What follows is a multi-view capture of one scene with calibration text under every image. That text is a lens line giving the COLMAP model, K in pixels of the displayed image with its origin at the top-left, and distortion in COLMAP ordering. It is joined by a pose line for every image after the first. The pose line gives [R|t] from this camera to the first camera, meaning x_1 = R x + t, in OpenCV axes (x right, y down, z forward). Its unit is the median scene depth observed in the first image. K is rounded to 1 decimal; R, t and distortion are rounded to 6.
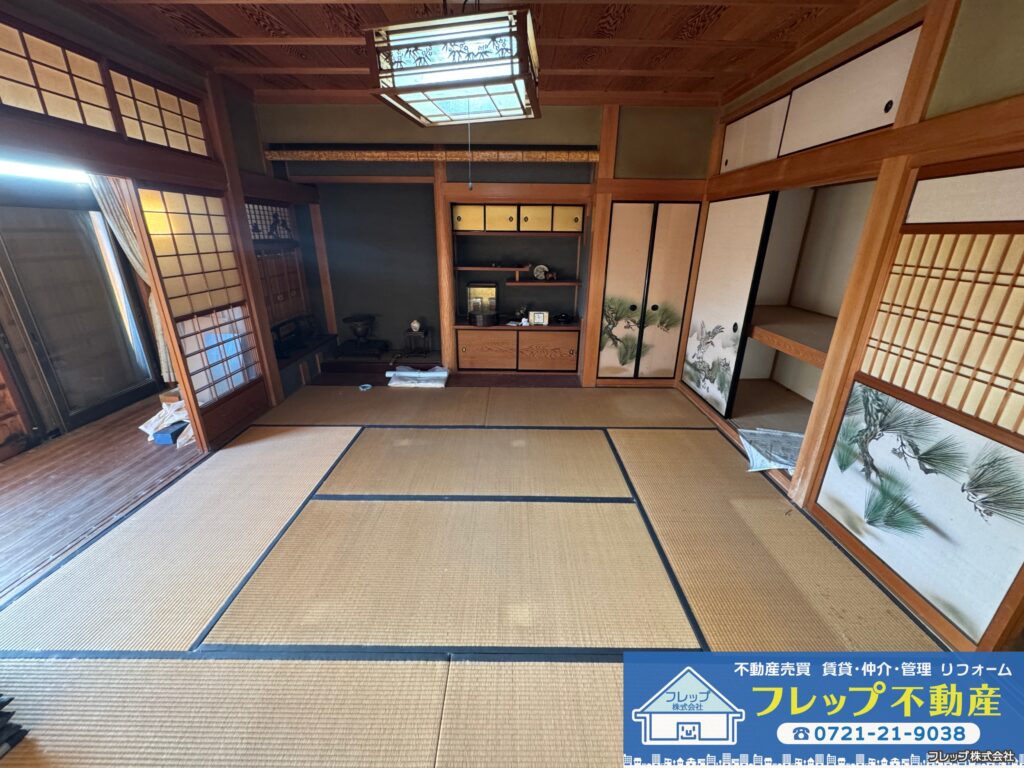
lens RADIAL K [[408.6, 0, 511.4], [0, 408.6, 382.4], [0, 0, 1]] dist [-0.004180, 0.000677]
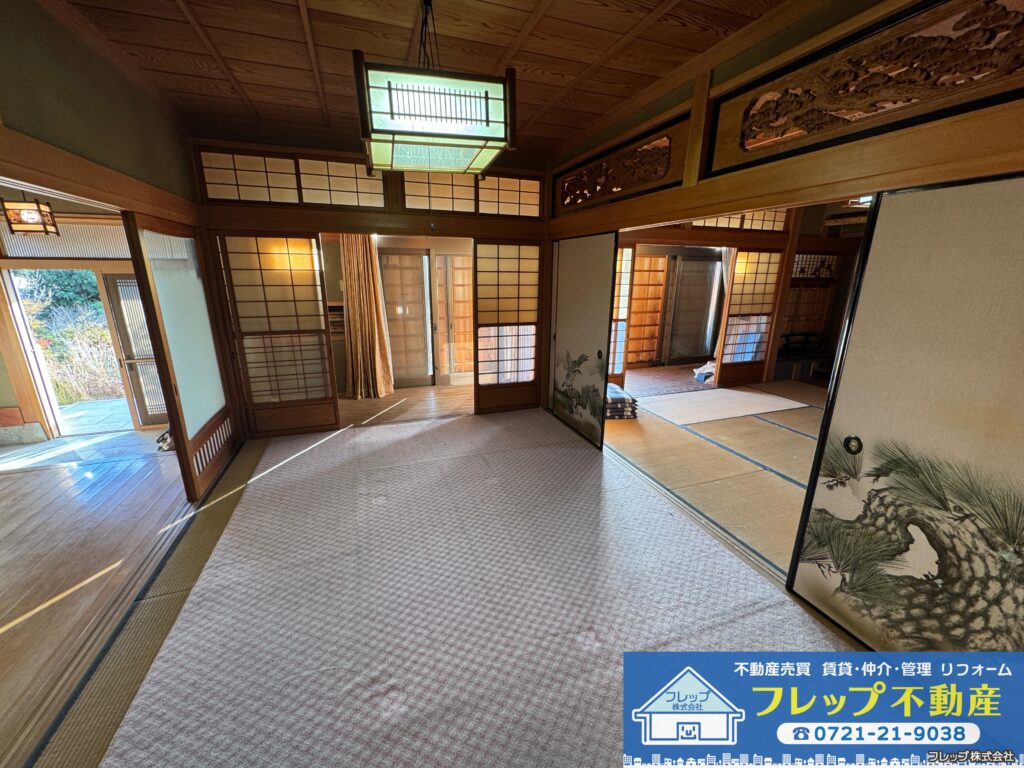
lens RADIAL K [[408.6, 0, 511.3], [0, 408.6, 383.4], [0, 0, 1]] dist [-0.004180, 0.000677]
pose [[0.345422, 0.249046, -0.904798, 0.572002], [-0.328242, 0.935307, 0.132131, 0.201466], [0.879170, 0.251352, 0.404823, -0.542896]]
